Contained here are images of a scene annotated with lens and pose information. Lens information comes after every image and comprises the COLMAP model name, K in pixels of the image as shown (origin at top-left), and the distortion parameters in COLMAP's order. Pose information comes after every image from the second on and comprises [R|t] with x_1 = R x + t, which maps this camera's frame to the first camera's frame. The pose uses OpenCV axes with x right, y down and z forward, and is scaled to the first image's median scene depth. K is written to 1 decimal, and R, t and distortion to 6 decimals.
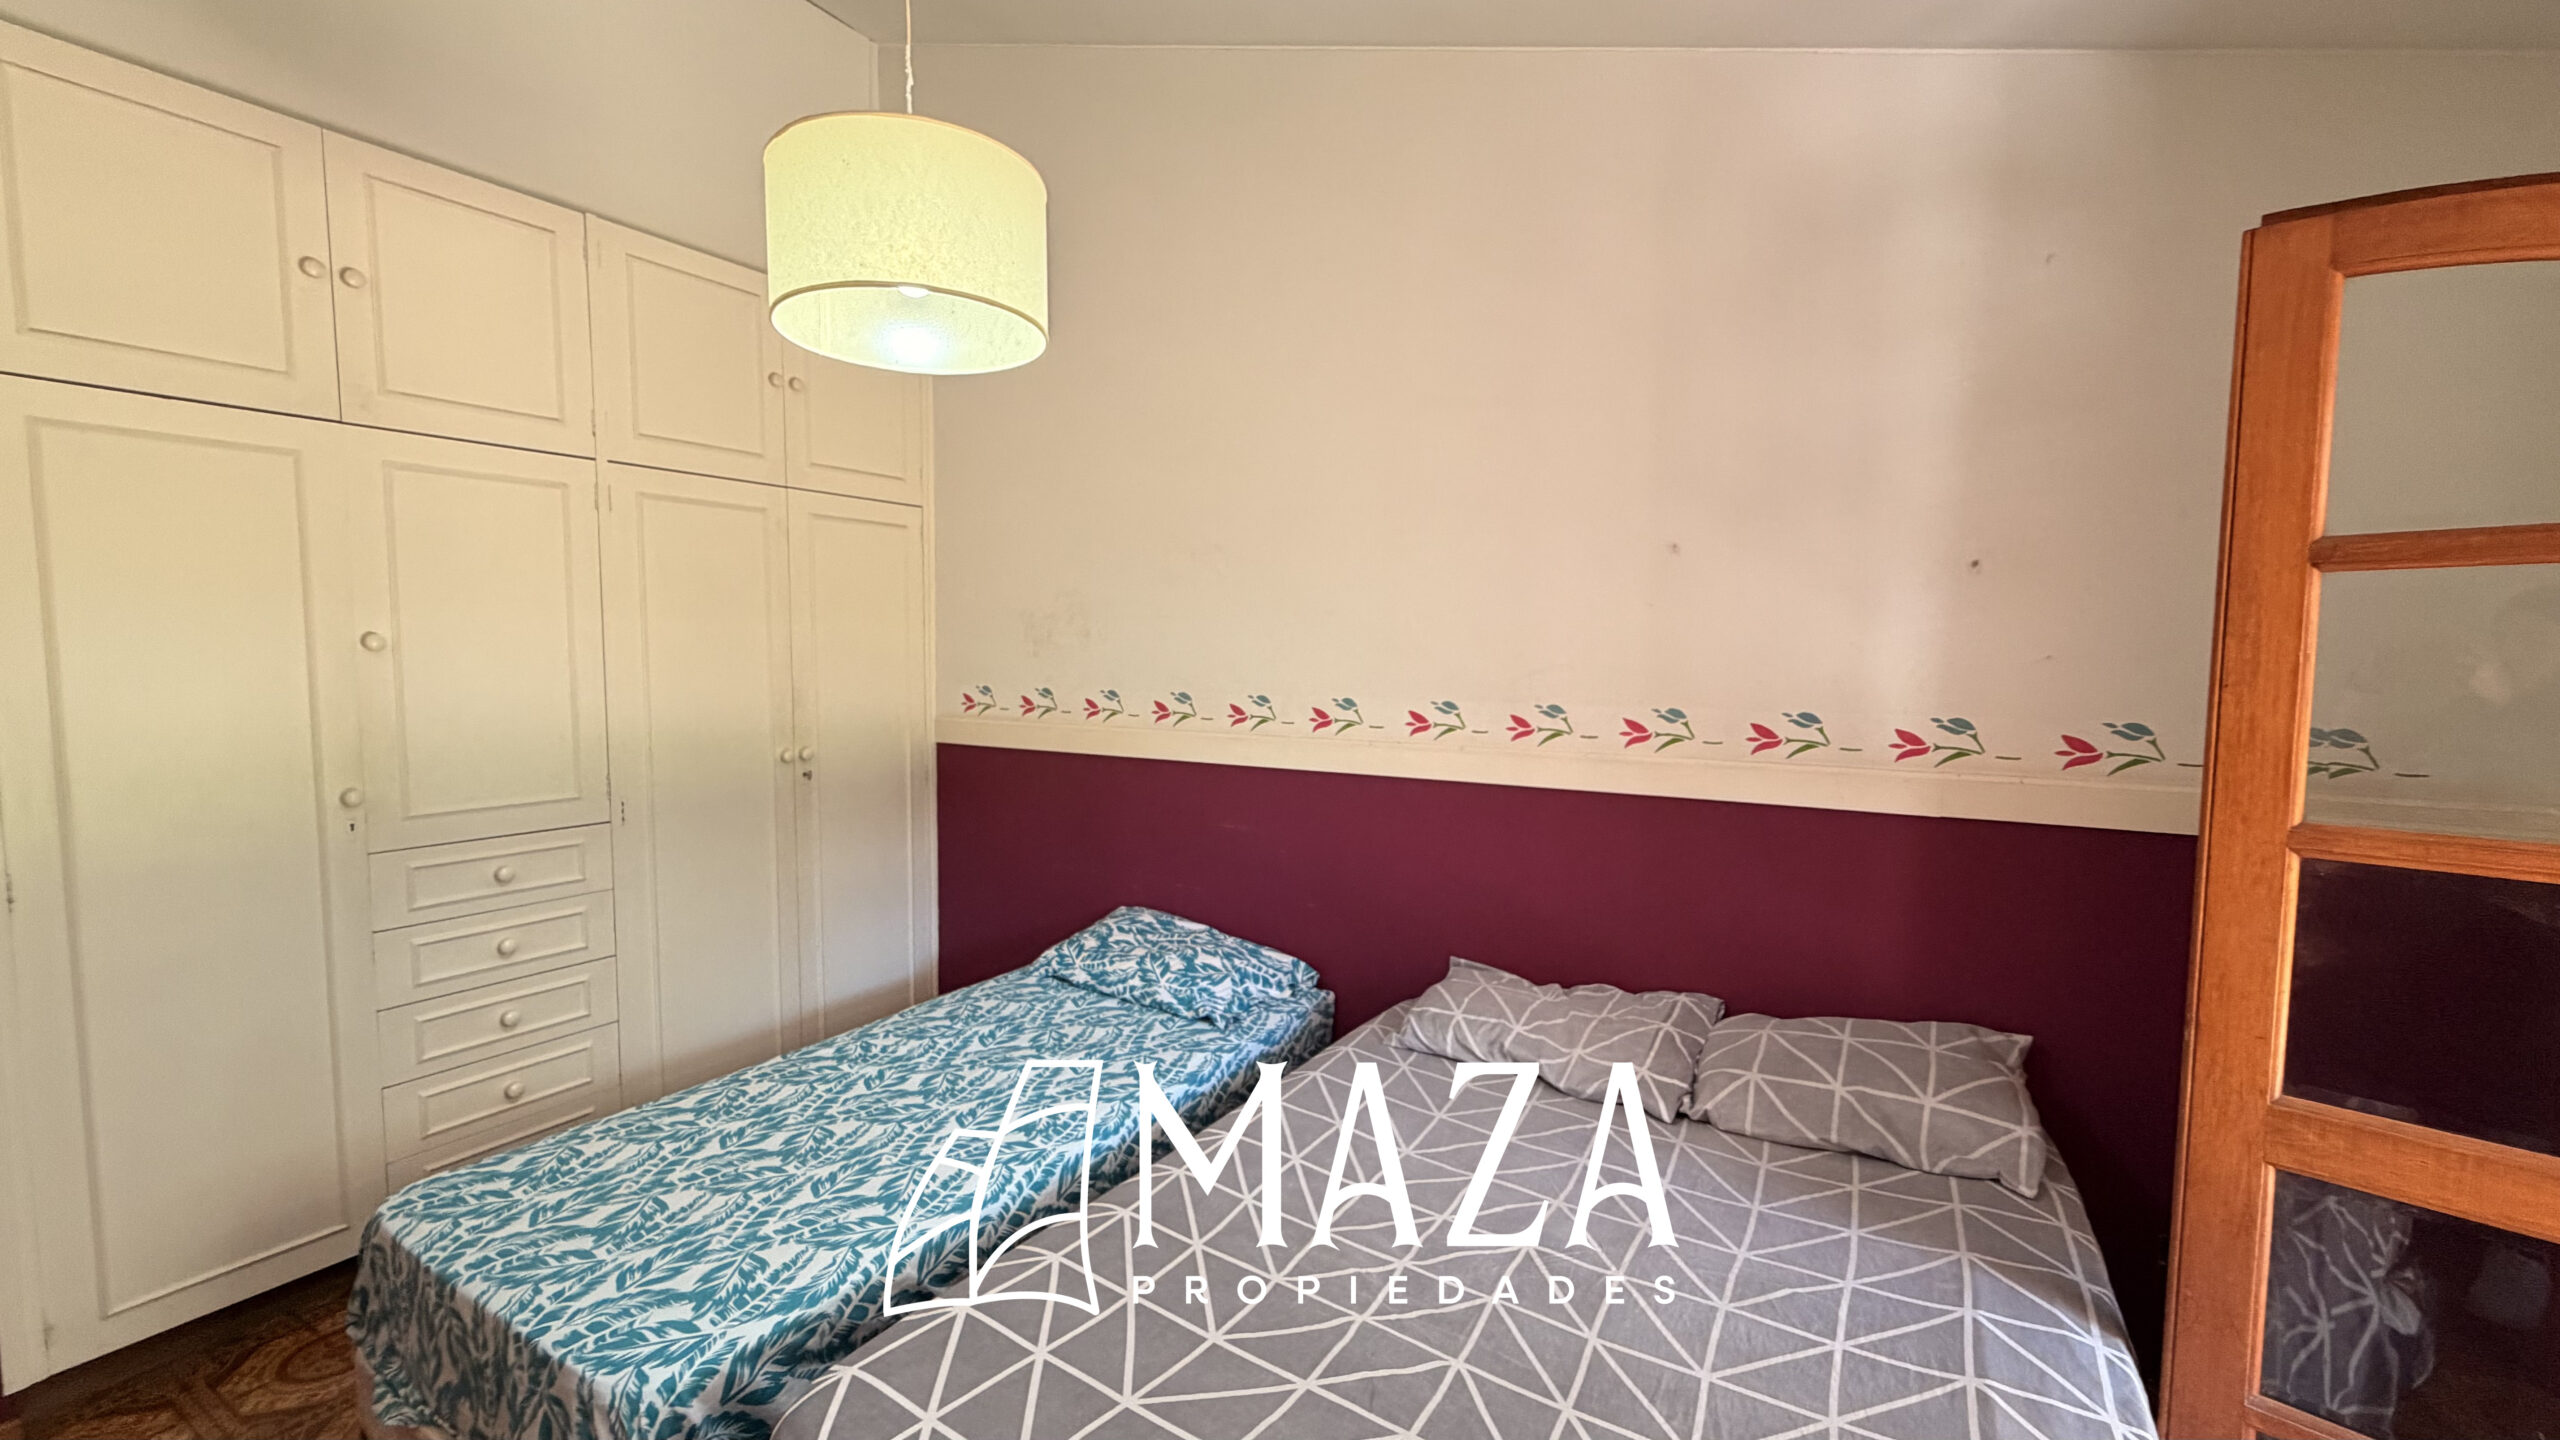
lens RADIAL K [[1027.2, 0, 1279.9], [0, 1027.2, 733.5], [0, 0, 1]] dist [0.002365, 0.000143]
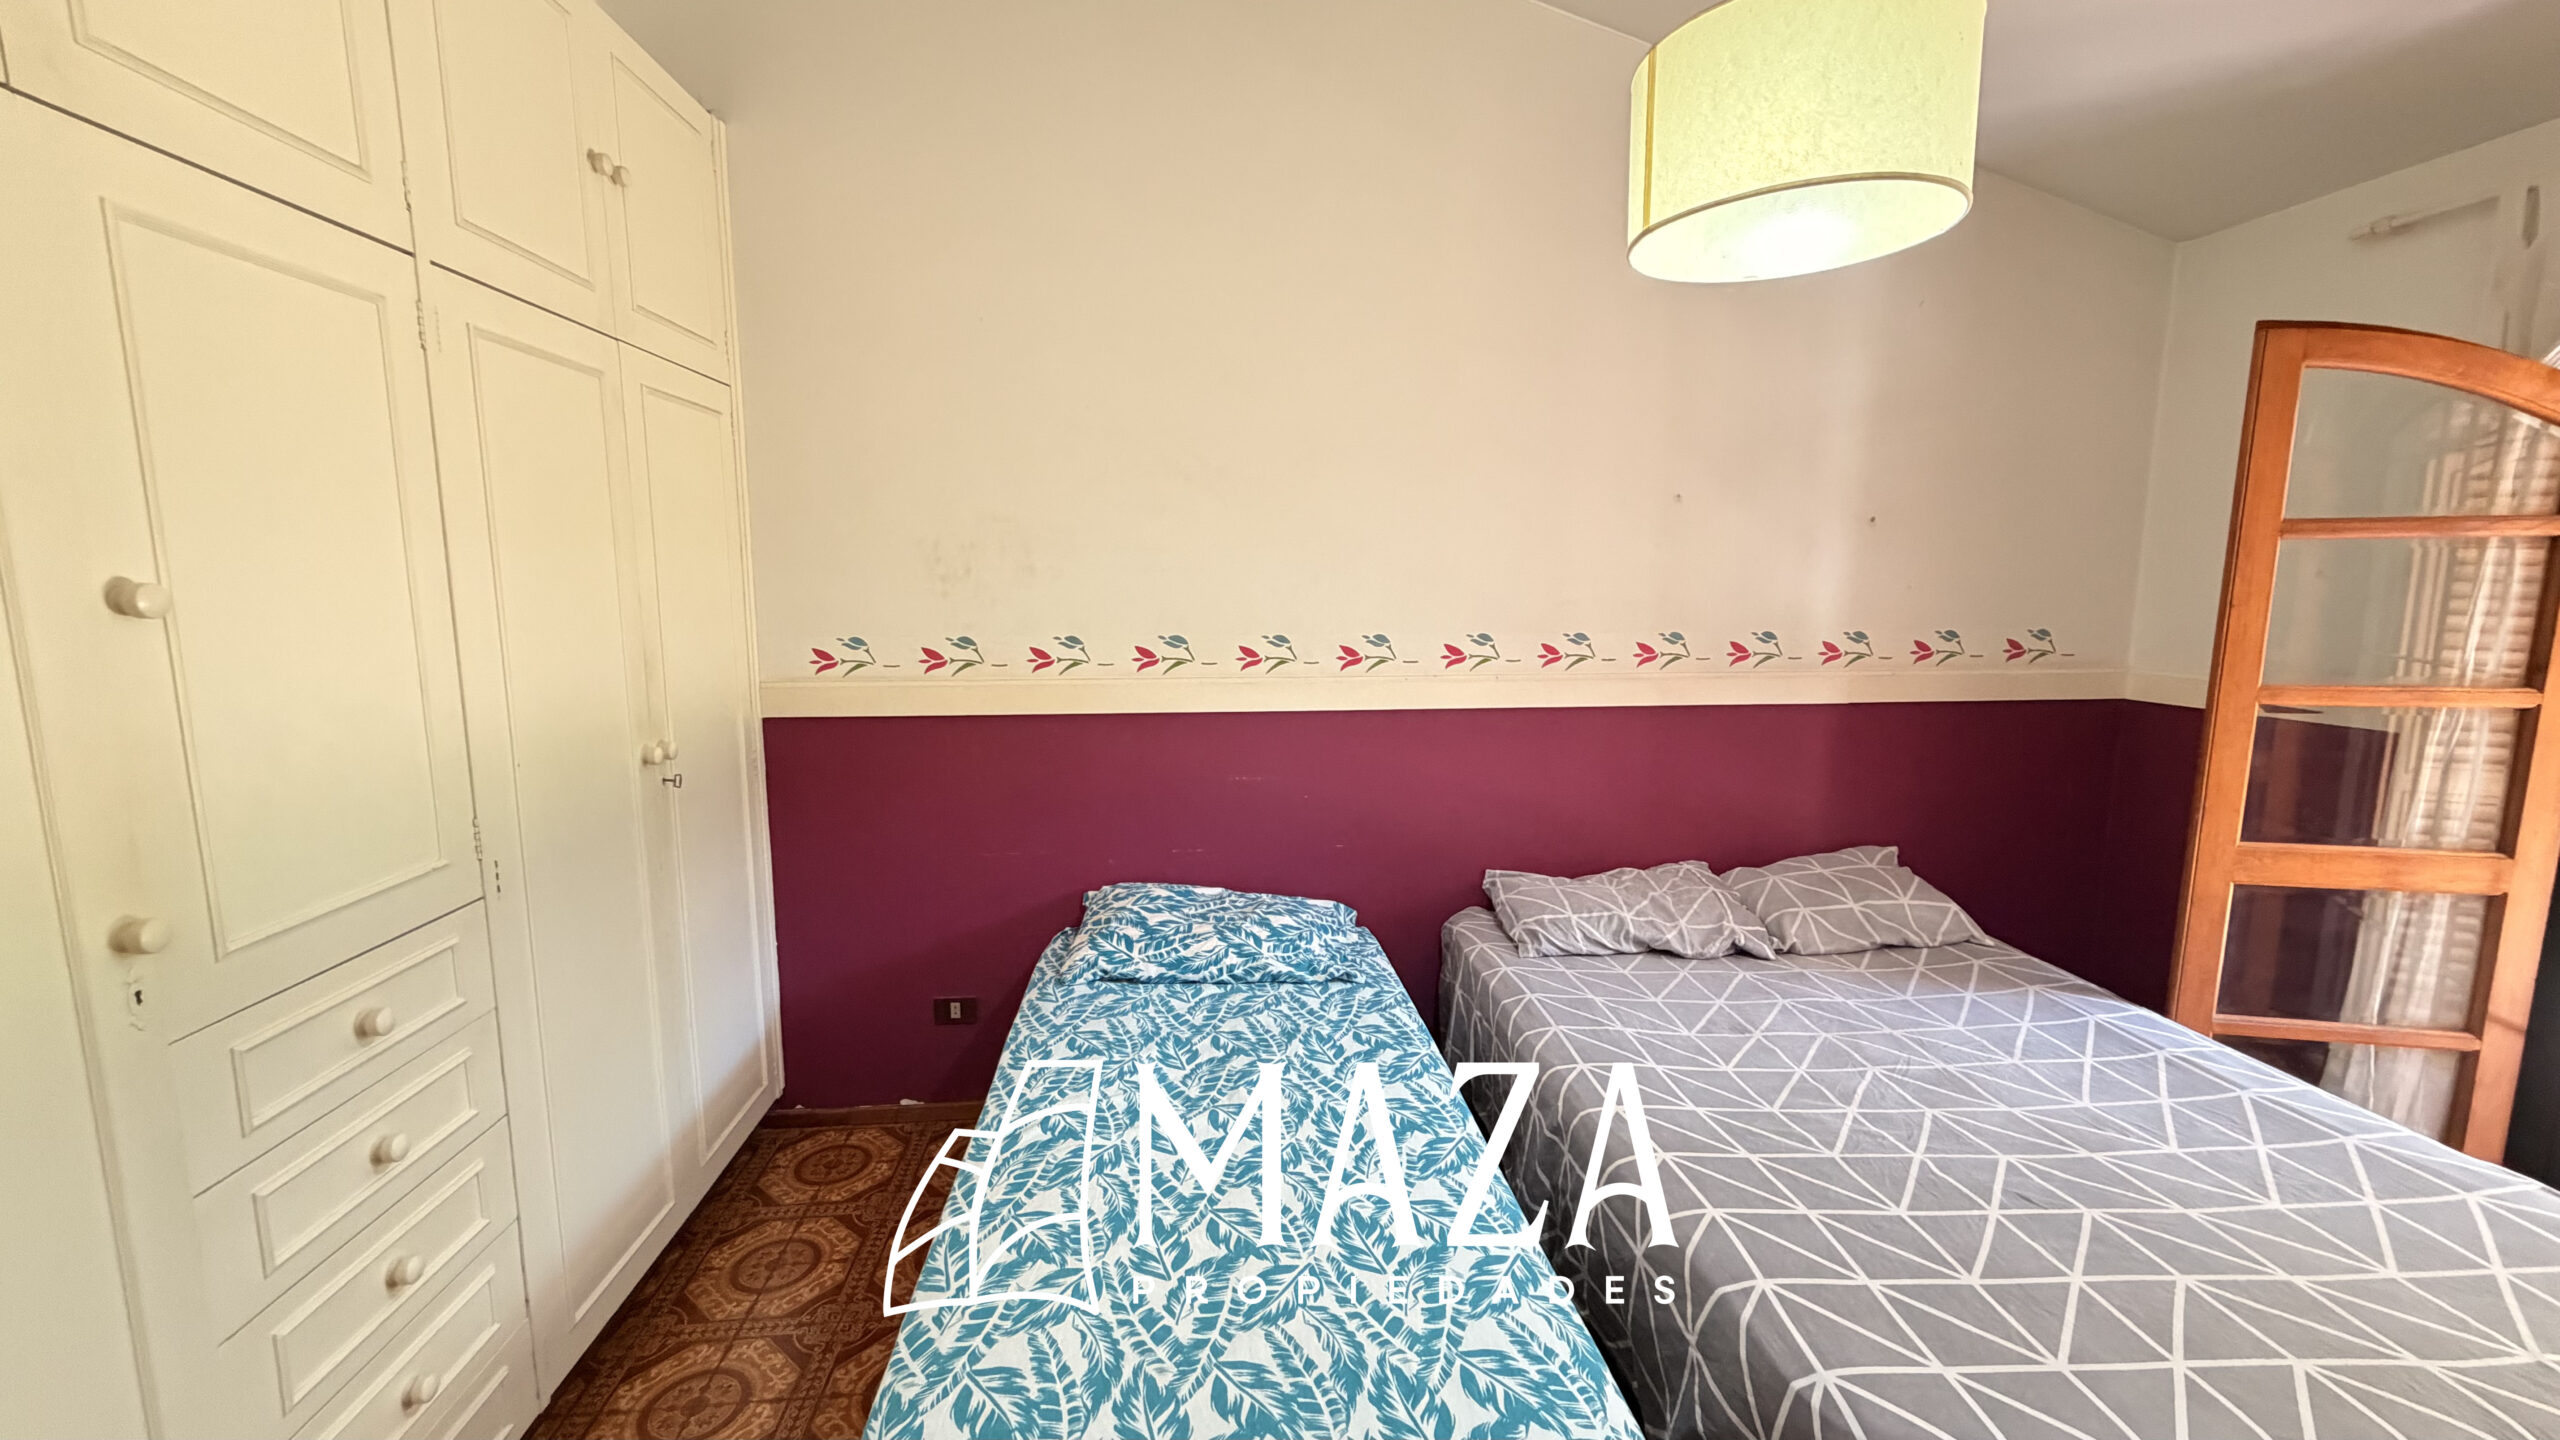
lens RADIAL K [[1027.2, 0, 1267.5], [0, 1027.2, 735.0], [0, 0, 1]] dist [0.002365, 0.000143]
pose [[0.803808, -0.098450, 0.586686, -0.629293], [0.052955, 0.994137, 0.094271, -0.037828], [-0.592528, -0.044708, 0.804308, 0.268376]]
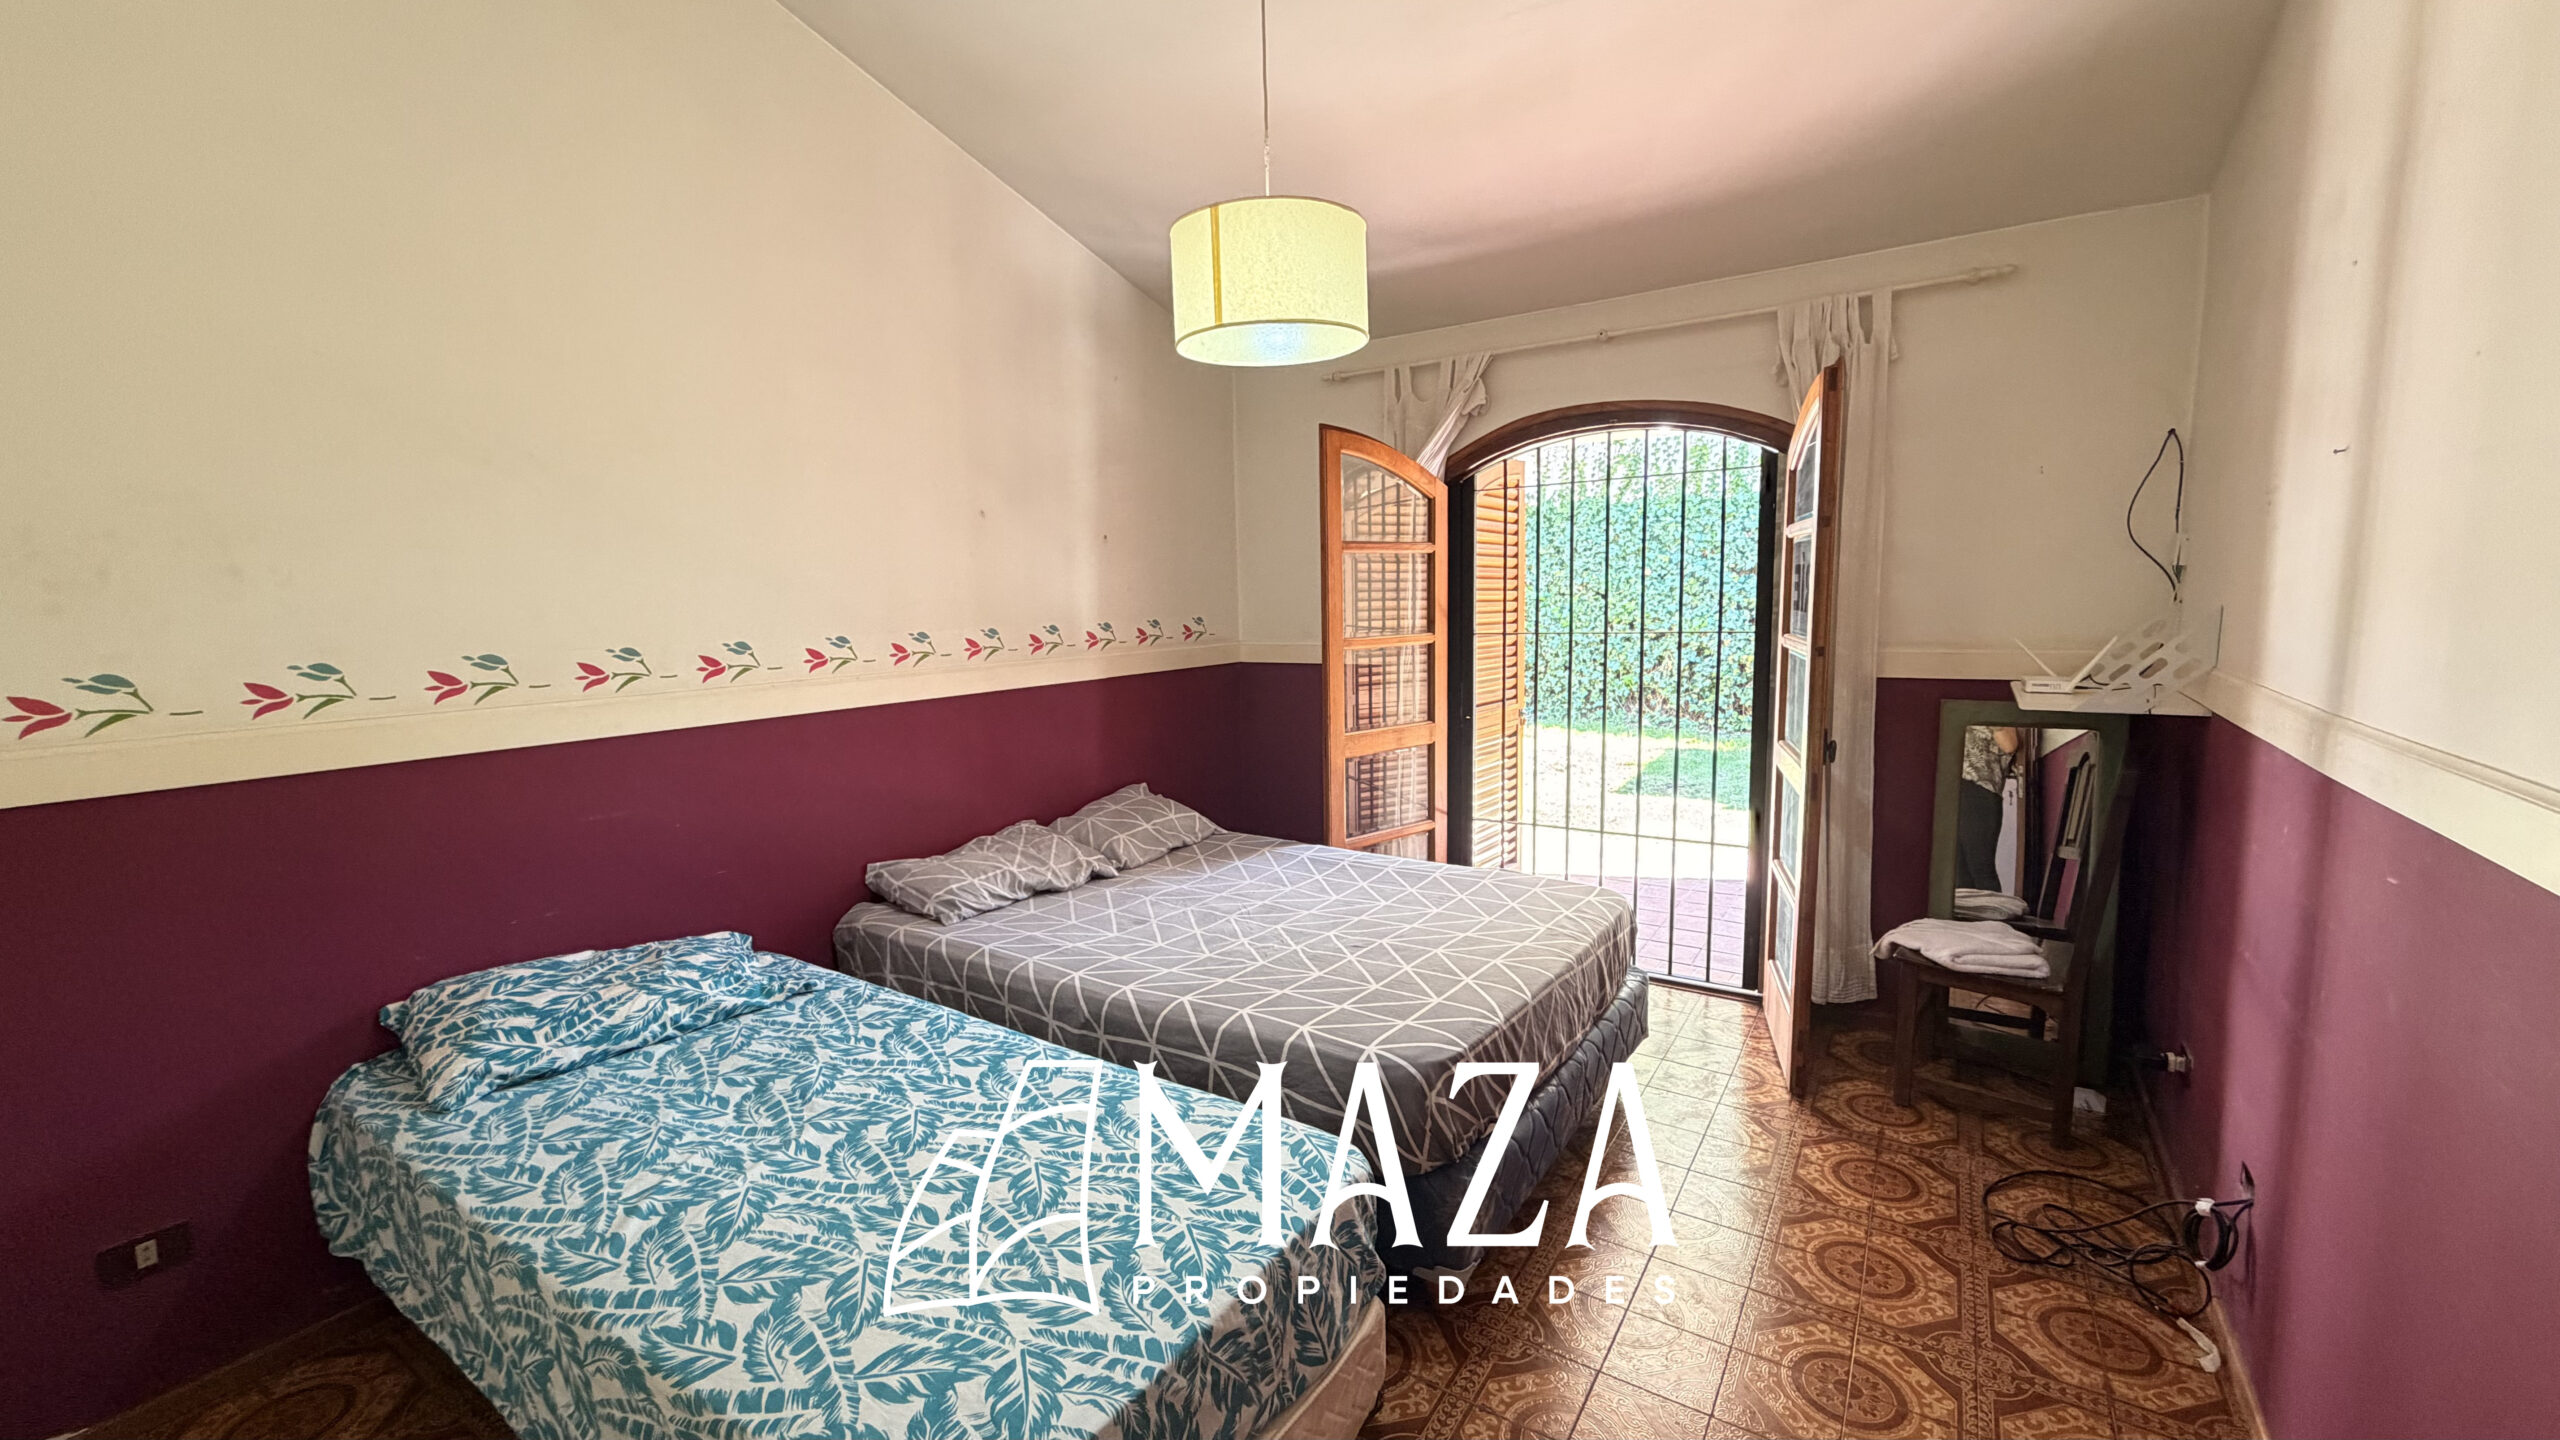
lens RADIAL K [[1027.2, 0, 1301.2], [0, 1027.2, 730.2], [0, 0, 1]] dist [0.002365, 0.000143]
pose [[0.020523, -0.147228, 0.988890, -0.898655], [0.088927, 0.985447, 0.144870, -0.046788], [-0.995827, 0.084965, 0.033317, 0.471341]]
